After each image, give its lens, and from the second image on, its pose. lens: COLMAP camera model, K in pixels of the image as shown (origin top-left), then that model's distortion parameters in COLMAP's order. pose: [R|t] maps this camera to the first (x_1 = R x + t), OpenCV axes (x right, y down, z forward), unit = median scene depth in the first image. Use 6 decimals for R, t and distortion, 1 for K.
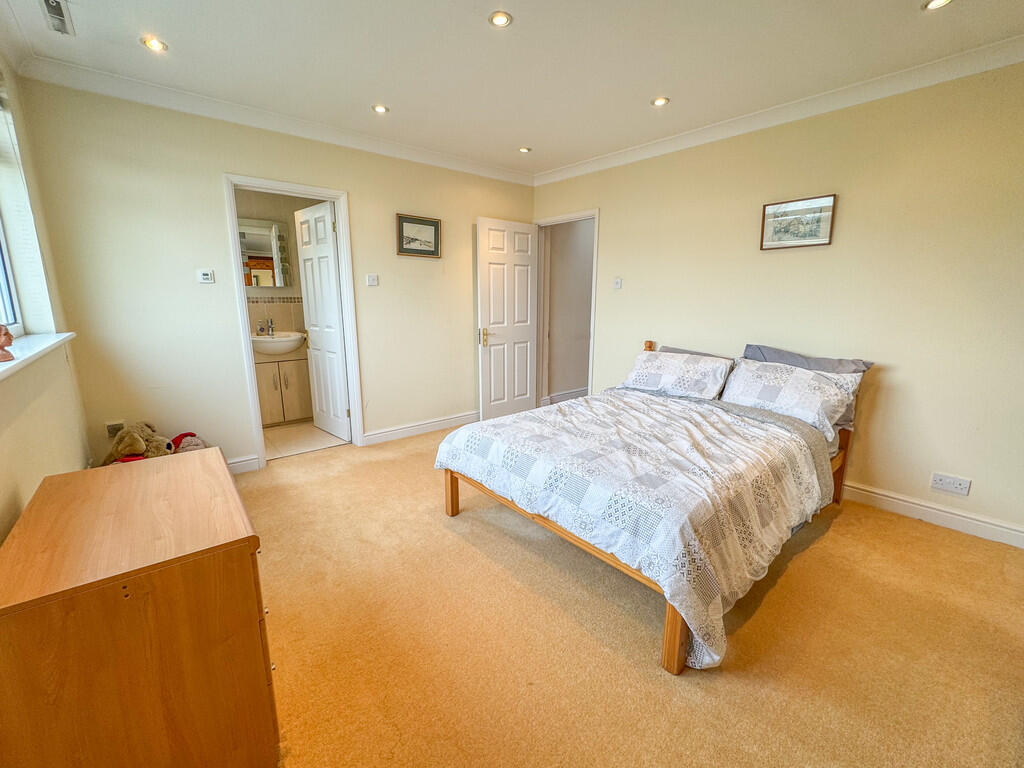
lens RADIAL K [[414.6, 0, 513.1], [0, 414.6, 379.4], [0, 0, 1]] dist [0.002146, 0.000109]
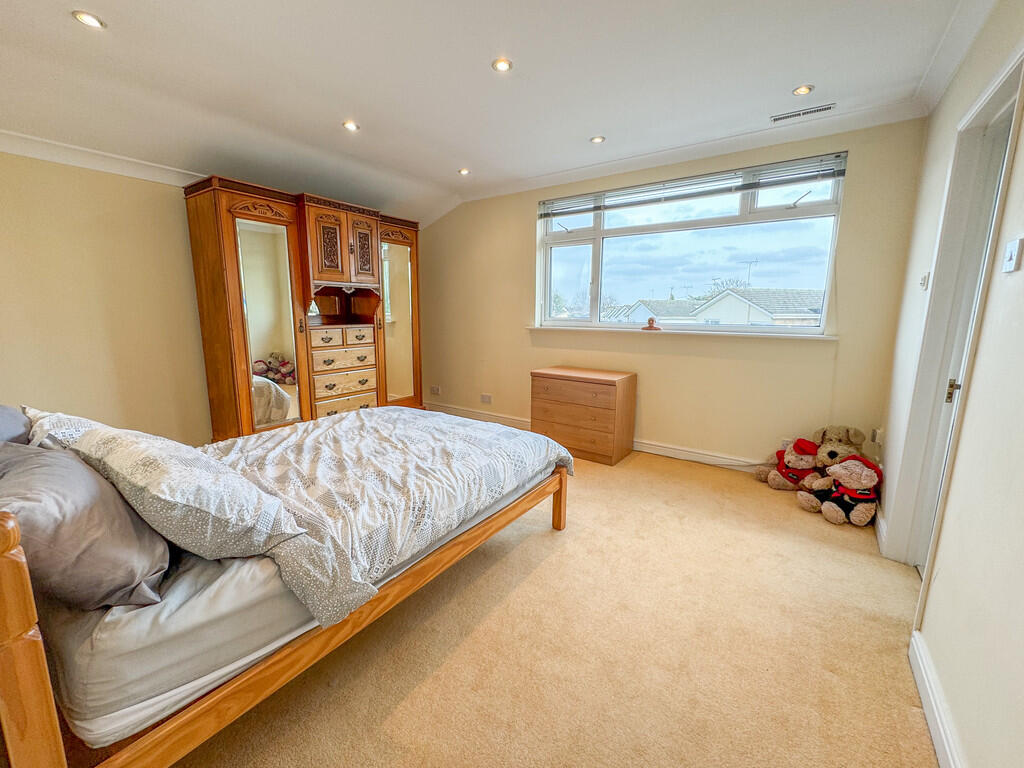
lens RADIAL K [[414.6, 0, 516.9], [0, 414.6, 379.3], [0, 0, 1]] dist [0.002146, 0.000109]
pose [[-0.962122, 0.033220, -0.270588, 0.214628], [-0.064354, 0.936822, 0.343837, -0.357846], [0.264915, 0.348227, -0.899199, 1.855028]]
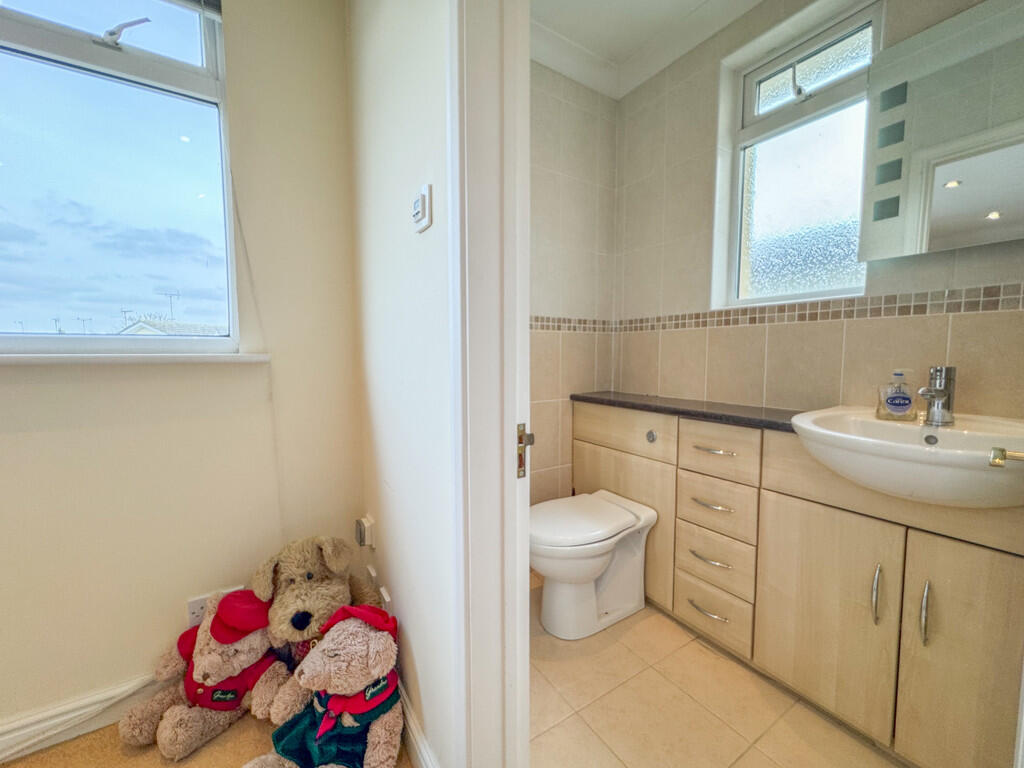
lens RADIAL K [[414.6, 0, 516.3], [0, 414.6, 378.9], [0, 0, 1]] dist [0.002146, 0.000109]
pose [[-0.109440, 0.068764, -0.991612, -0.506235], [-0.188420, 0.978082, 0.088621, -0.194767], [0.975972, 0.196538, -0.094085, 1.352219]]
